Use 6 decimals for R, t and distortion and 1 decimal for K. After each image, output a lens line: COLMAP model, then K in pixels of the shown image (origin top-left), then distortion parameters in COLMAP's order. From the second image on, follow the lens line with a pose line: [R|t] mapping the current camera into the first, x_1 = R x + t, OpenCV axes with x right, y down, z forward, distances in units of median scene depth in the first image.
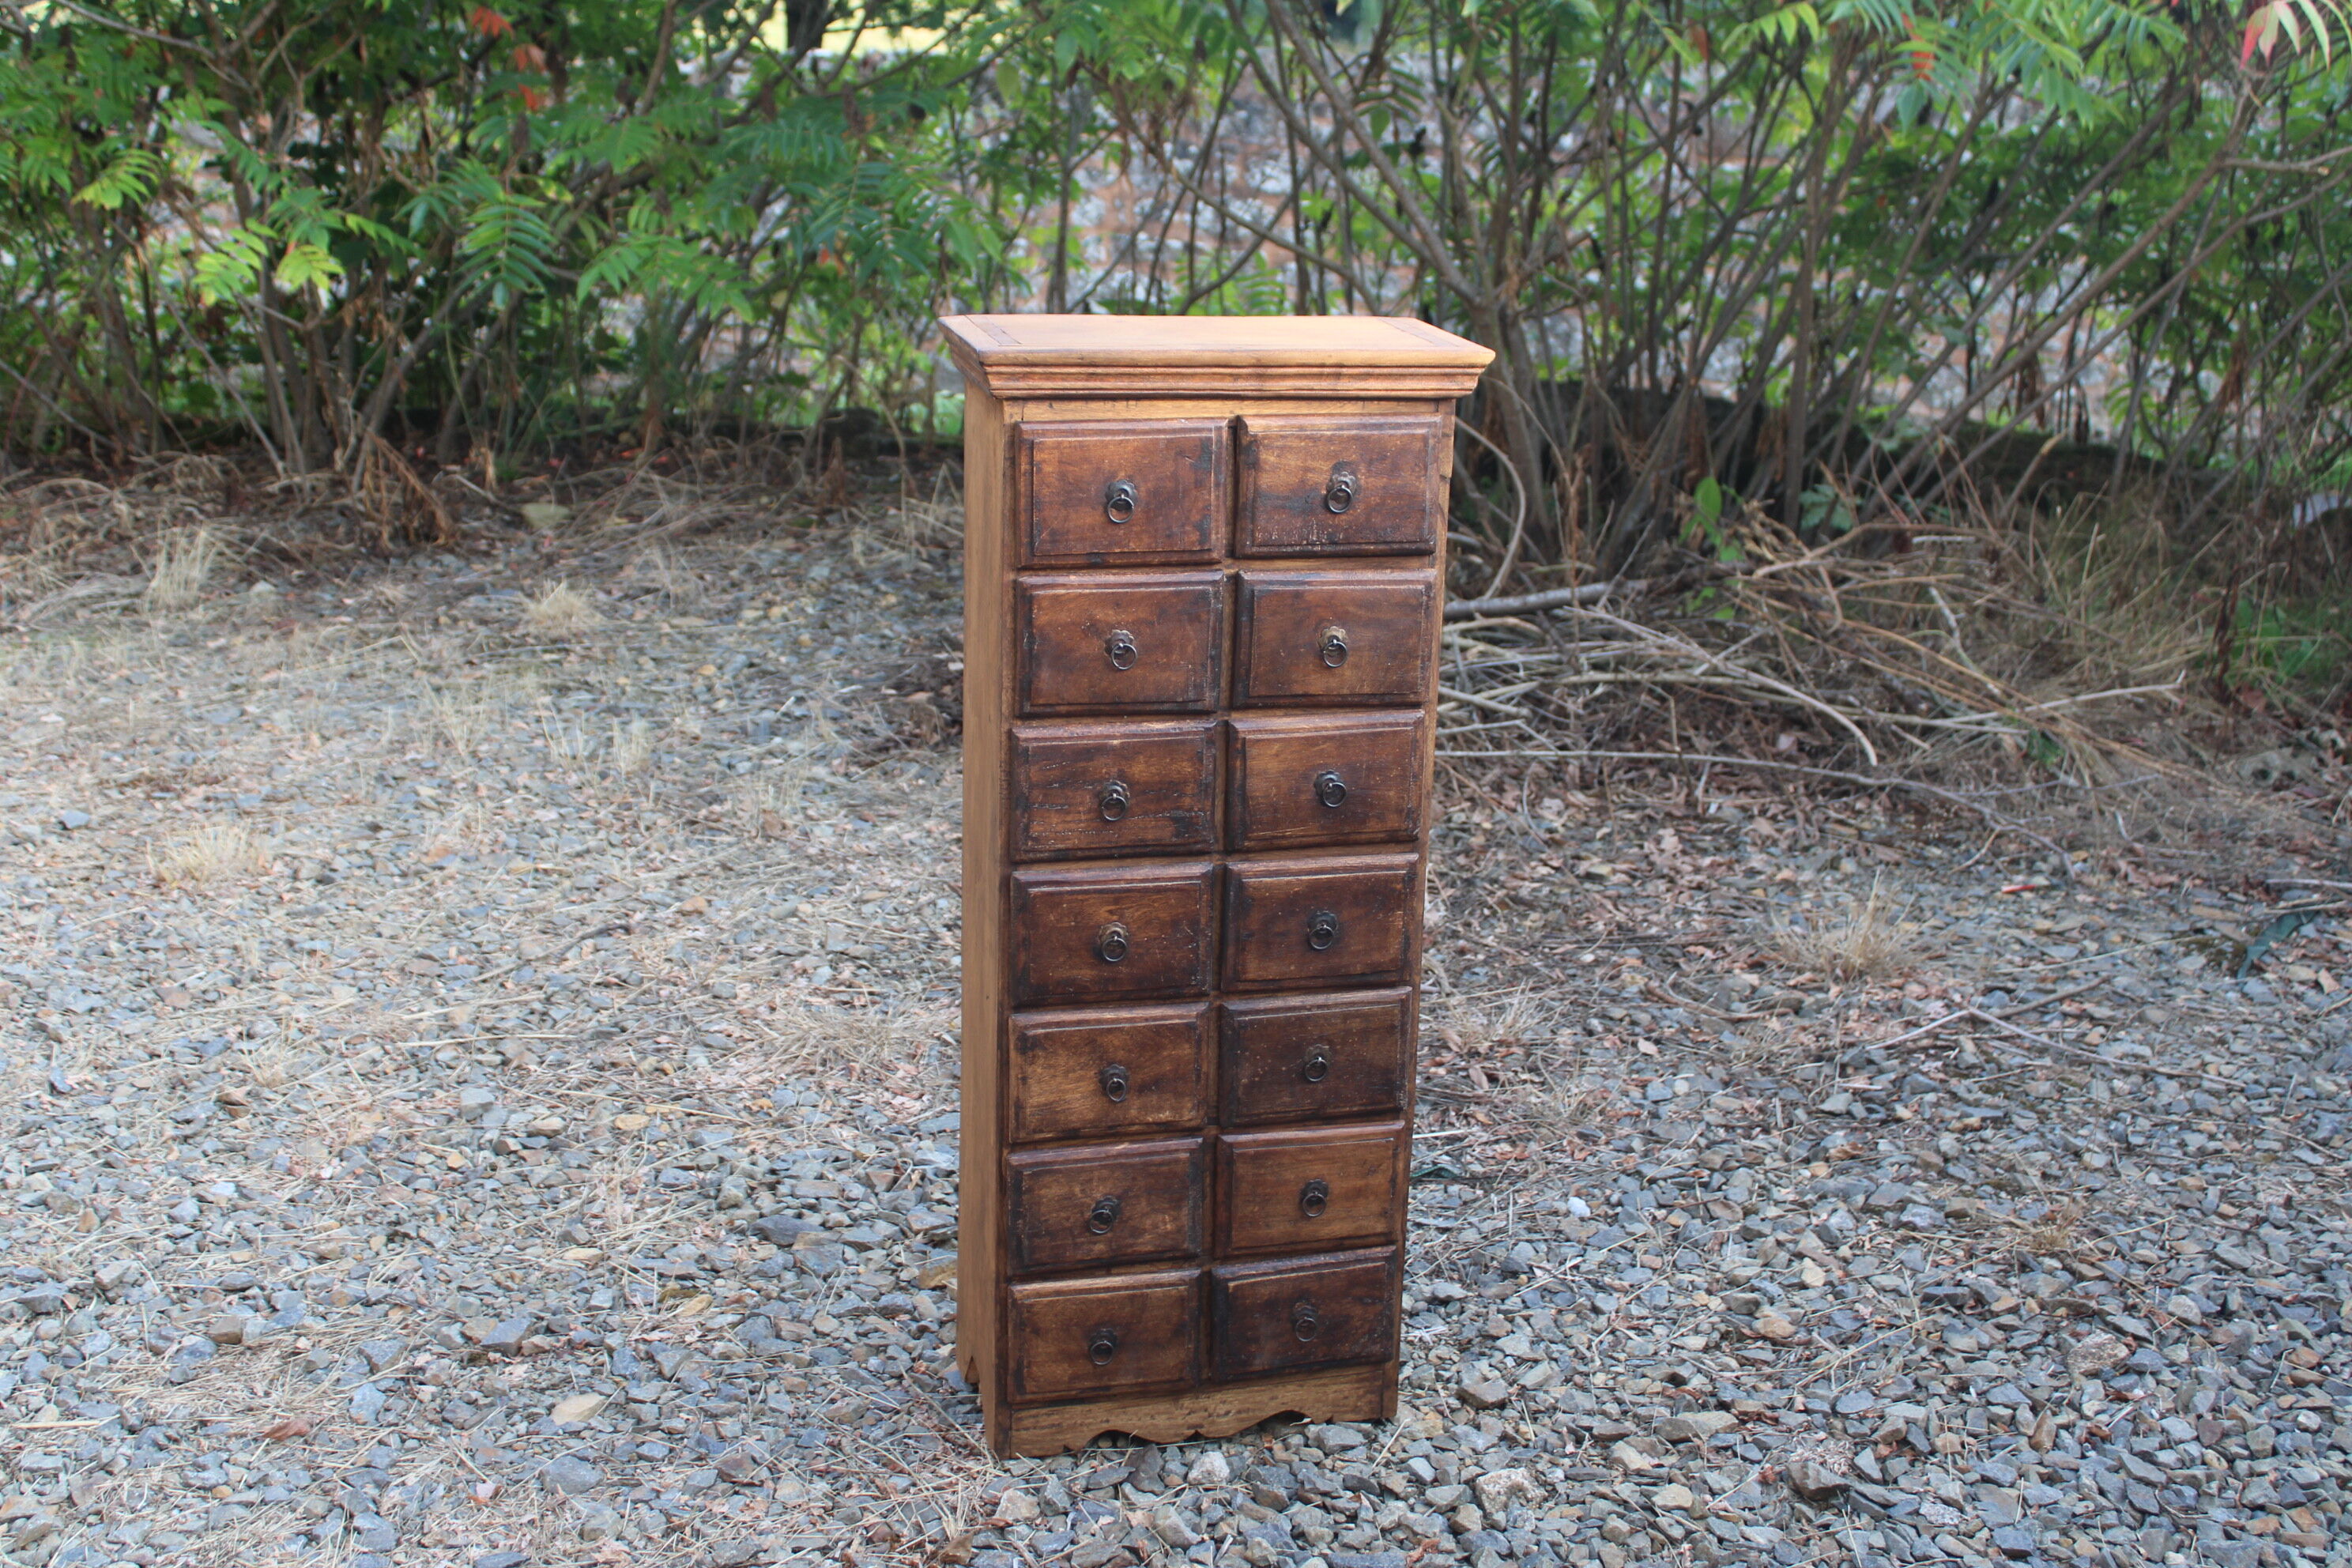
lens RADIAL K [[2734.2, 0, 1176.0], [0, 2734.2, 784.0], [0, 0, 1]] dist [-0.090279, 0.056025]
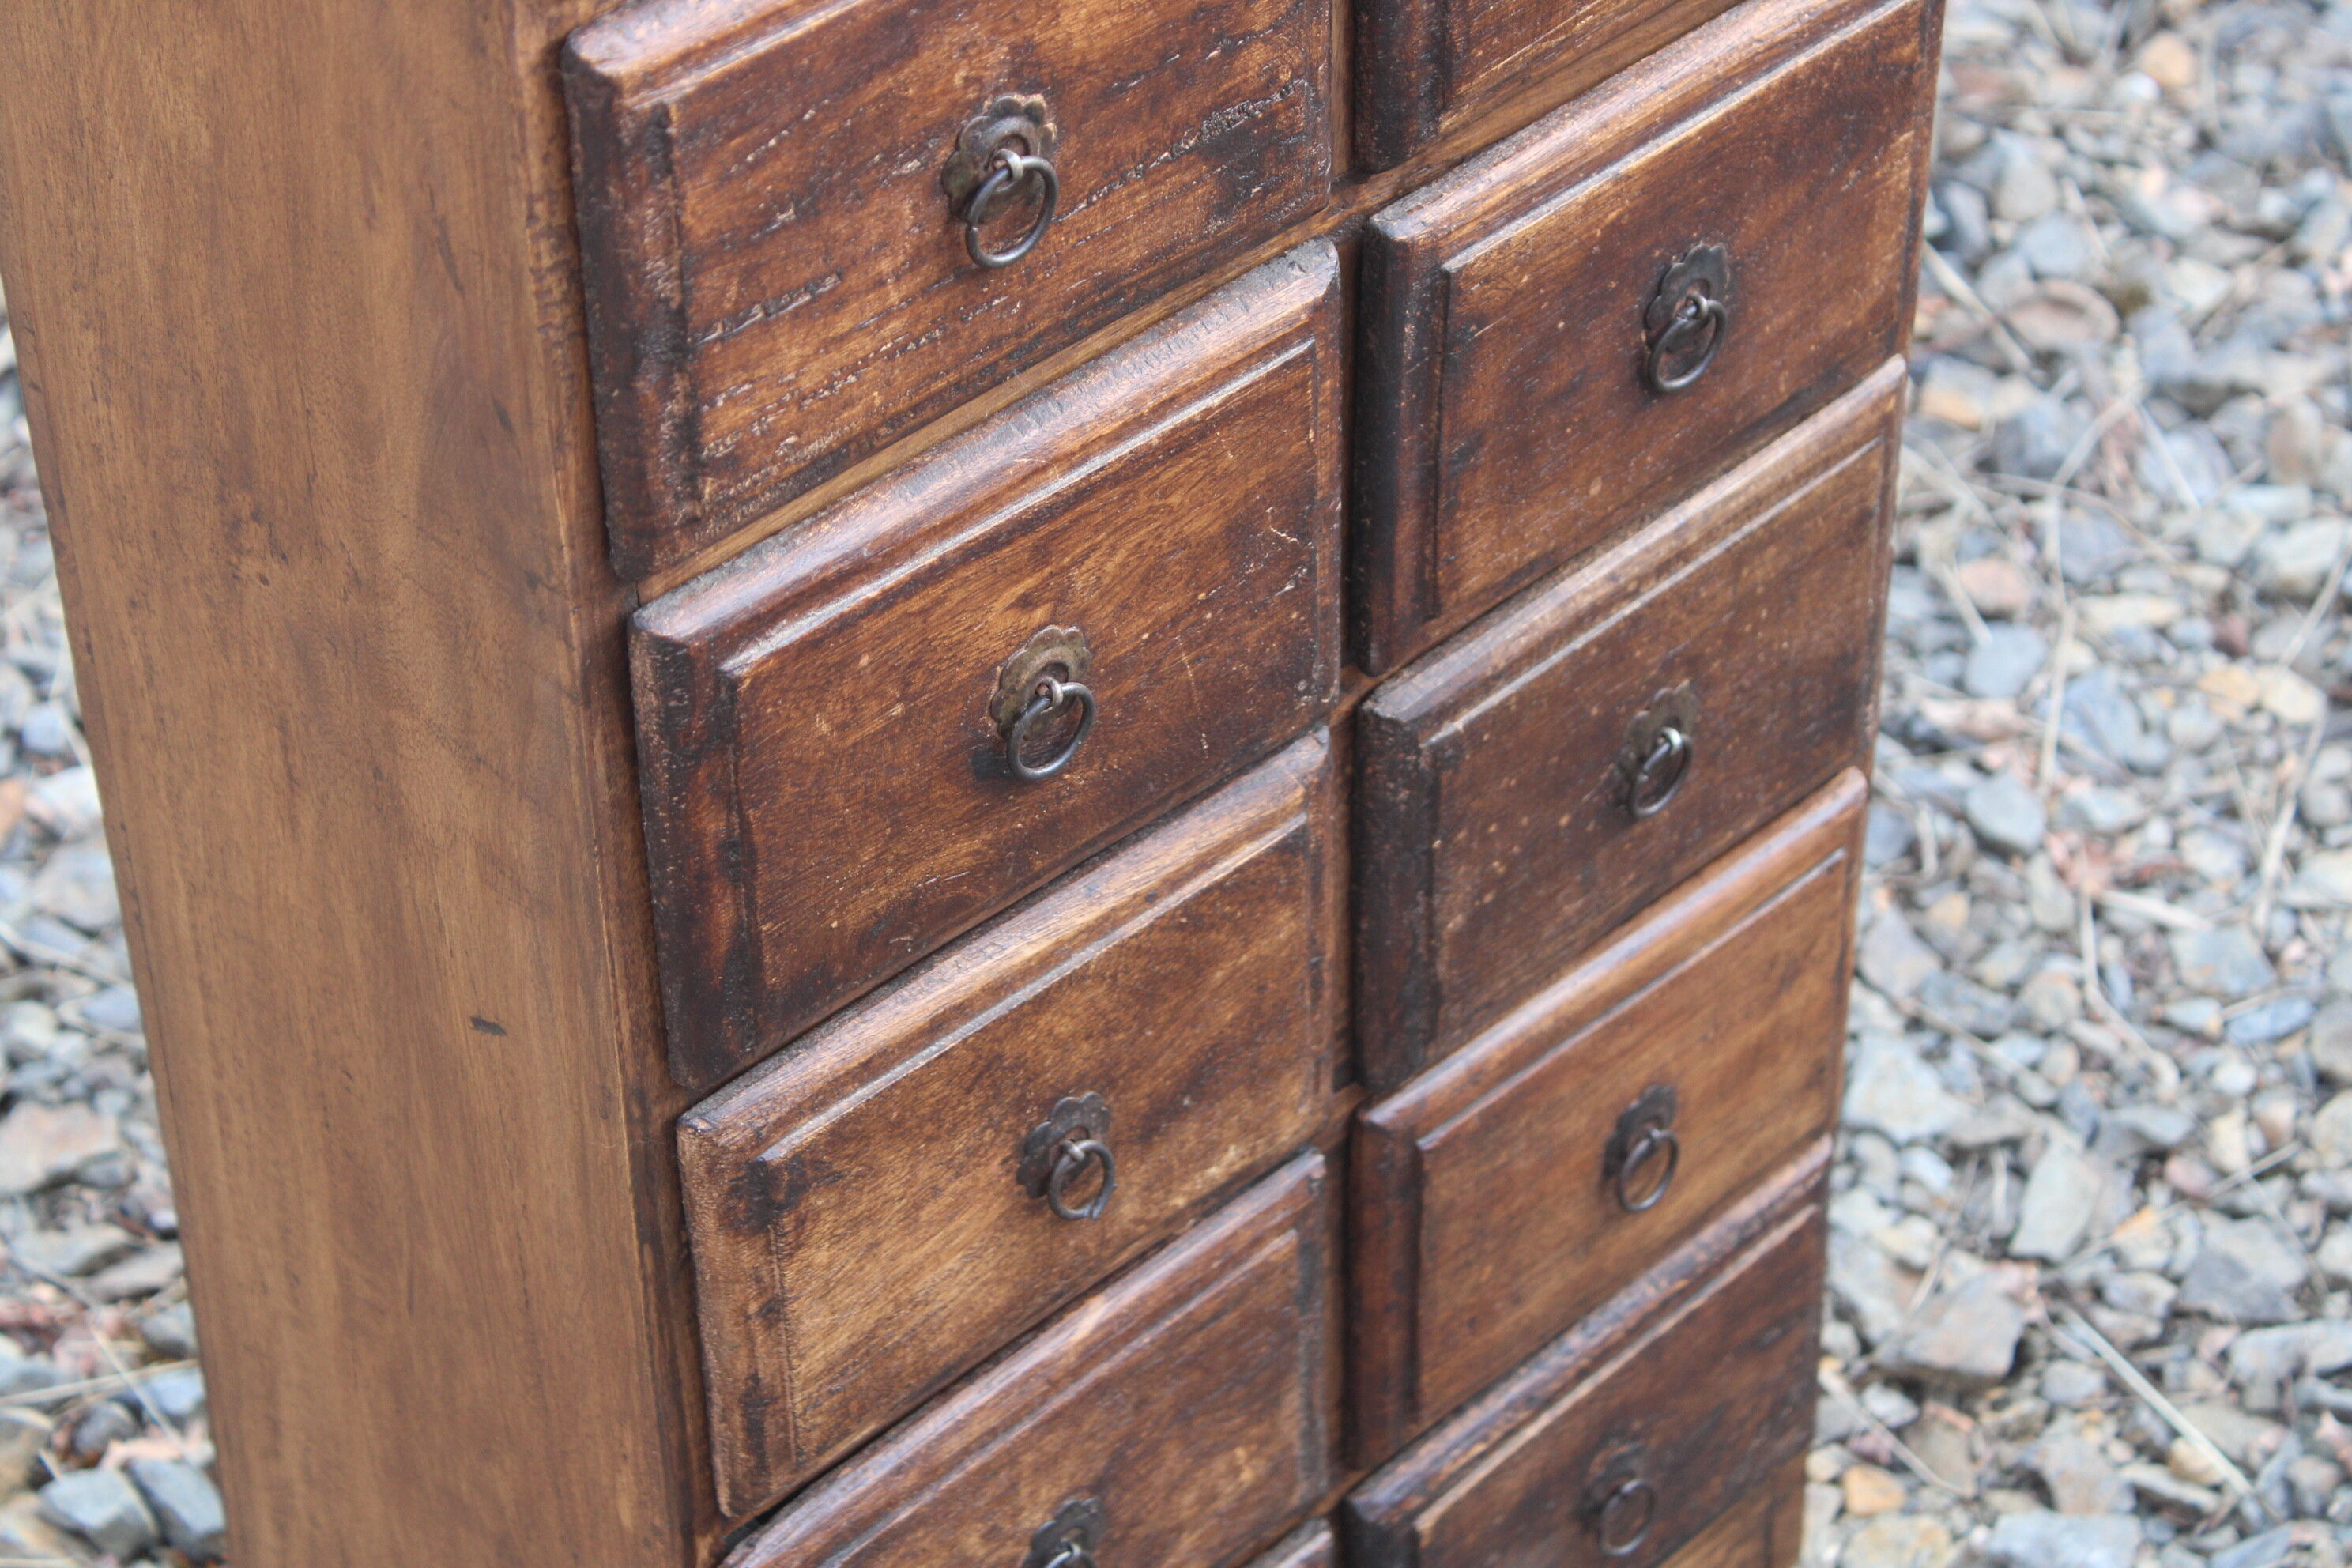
lens RADIAL K [[5586.9, 0, 1176.0], [0, 5586.9, 784.0], [0, 0, 1]] dist [0.074685, 0.084560]
pose [[0.873627, -0.347837, 0.340273, -0.162031], [0.171874, 0.874800, 0.452973, -0.136758], [-0.455232, -0.337245, 0.824033, 0.550622]]
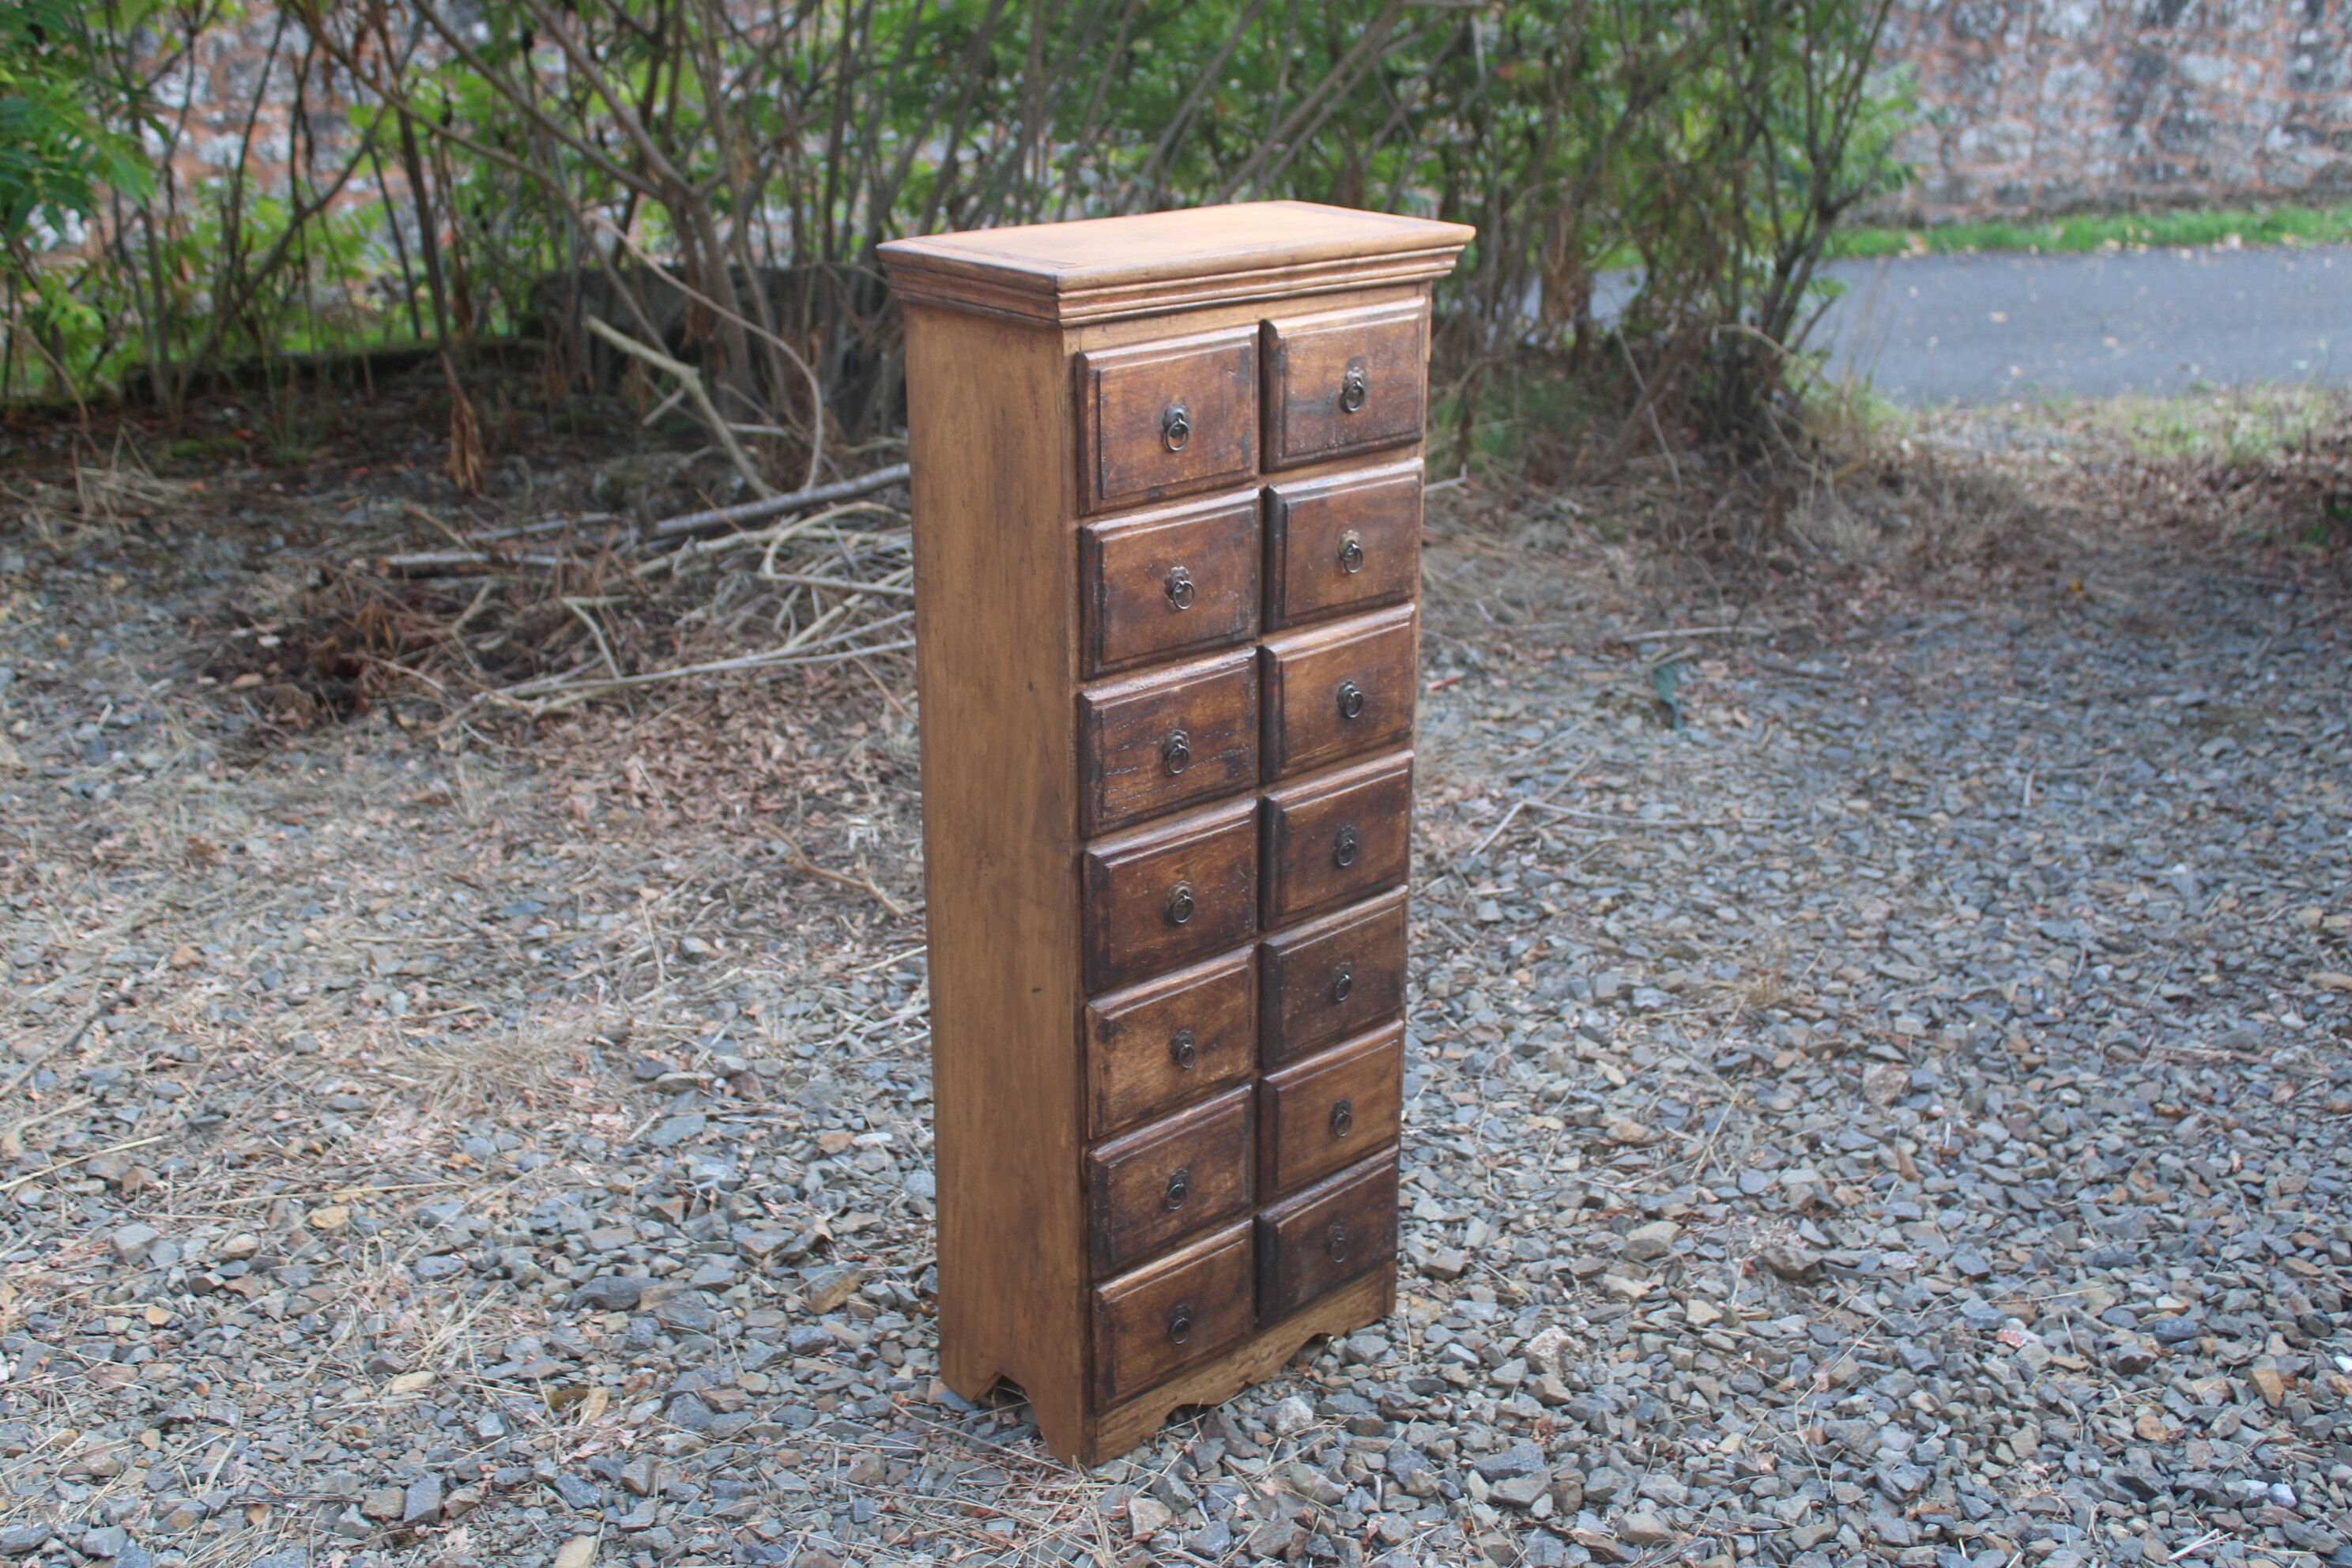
lens RADIAL K [[2535.7, 0, 1176.0], [0, 2535.7, 784.0], [0, 0, 1]] dist [-0.117677, 0.136491]
pose [[0.882172, -0.184432, 0.433310, -0.356145], [0.156442, 0.982638, 0.099747, -0.061743], [-0.444183, -0.020206, 0.895708, 0.213371]]
